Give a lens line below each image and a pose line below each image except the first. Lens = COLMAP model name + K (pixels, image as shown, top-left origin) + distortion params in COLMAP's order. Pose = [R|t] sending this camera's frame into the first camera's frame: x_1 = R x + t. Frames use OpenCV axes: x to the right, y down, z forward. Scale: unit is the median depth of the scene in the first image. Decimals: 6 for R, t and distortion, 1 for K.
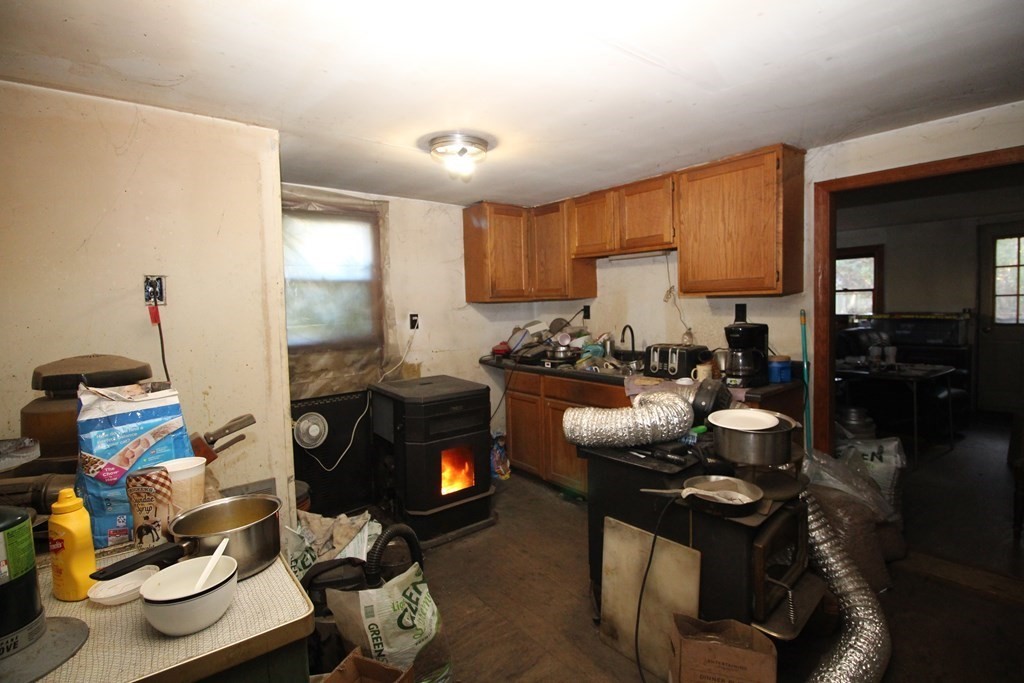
lens RADIAL K [[478.8, 0, 513.8], [0, 478.8, 335.6], [0, 0, 1]] dist [-0.021062, -0.000512]
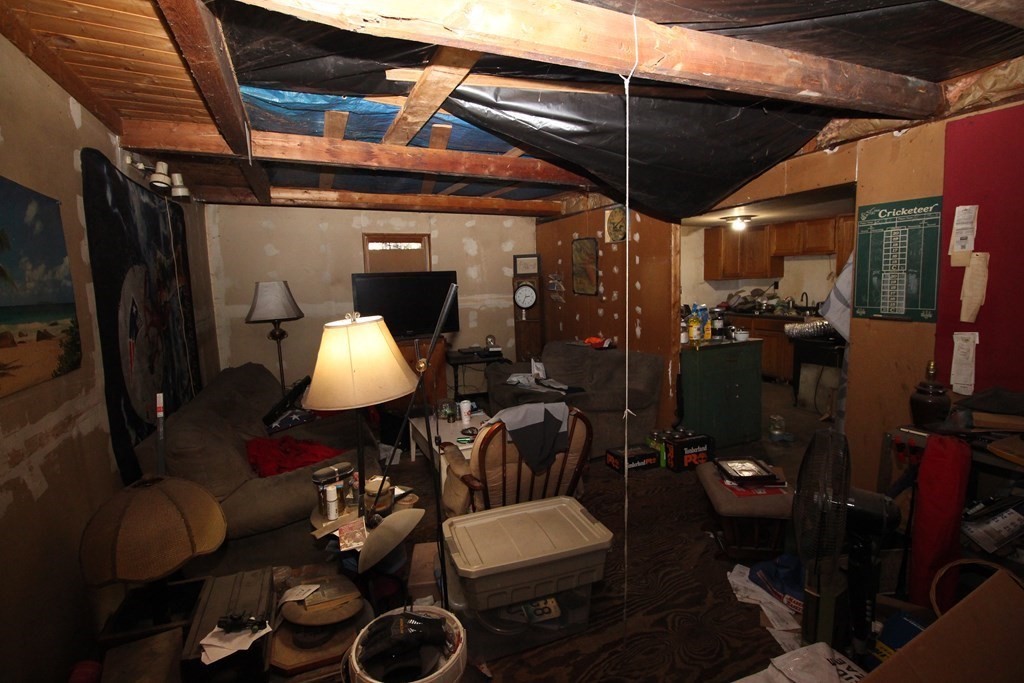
lens RADIAL K [[478.8, 0, 513.8], [0, 478.8, 335.6], [0, 0, 1]] dist [-0.021062, -0.000512]
pose [[0.967704, 0.026244, -0.250718, -0.217927], [-0.012368, 0.998311, 0.056762, 0.031127], [0.251785, -0.051828, 0.966395, -0.607786]]
